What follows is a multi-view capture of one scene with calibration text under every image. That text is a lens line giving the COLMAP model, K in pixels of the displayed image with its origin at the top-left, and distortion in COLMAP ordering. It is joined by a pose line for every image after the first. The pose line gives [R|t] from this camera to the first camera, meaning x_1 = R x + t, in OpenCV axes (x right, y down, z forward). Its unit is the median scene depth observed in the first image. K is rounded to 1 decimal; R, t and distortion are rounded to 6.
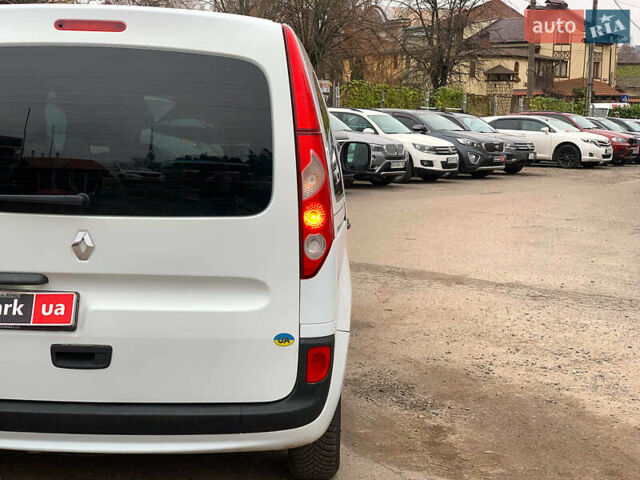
lens RADIAL K [[924.0, 0, 320.0], [0, 924.0, 240.0], [0, 0, 1]] dist [0.091664, -0.065032]
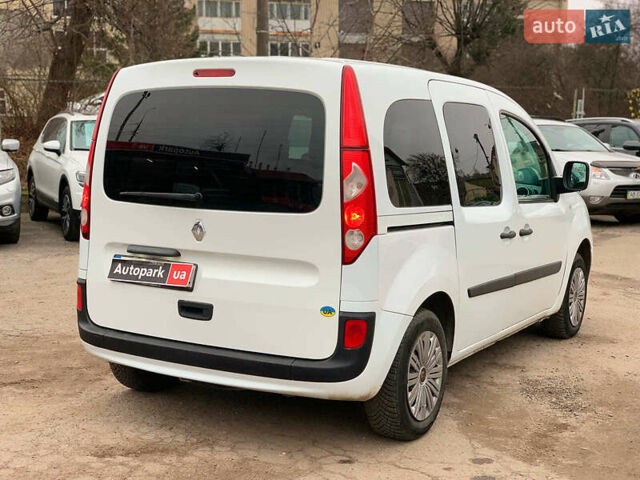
lens RADIAL K [[981.6, 0, 320.0], [0, 981.6, 240.0], [0, 0, 1]] dist [0.015972, -0.022802]
pose [[0.867462, 0.046115, -0.495362, 0.617645], [-0.057858, 0.998290, -0.008384, 0.021651], [0.494128, 0.035933, 0.868646, -0.181777]]
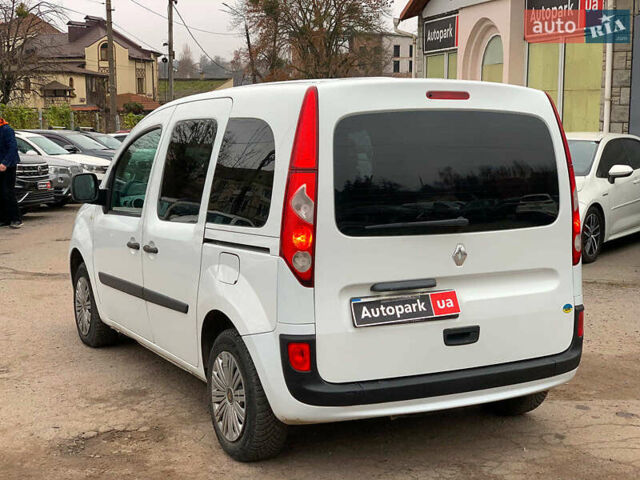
lens RADIAL K [[911.9, 0, 320.0], [0, 911.9, 240.0], [0, 0, 1]] dist [0.017221, 0.032107]
pose [[0.893595, -0.081387, 0.441434, -1.011003], [0.087284, 0.996159, 0.006974, -0.042419], [-0.440306, 0.032298, 0.897267, -0.116031]]
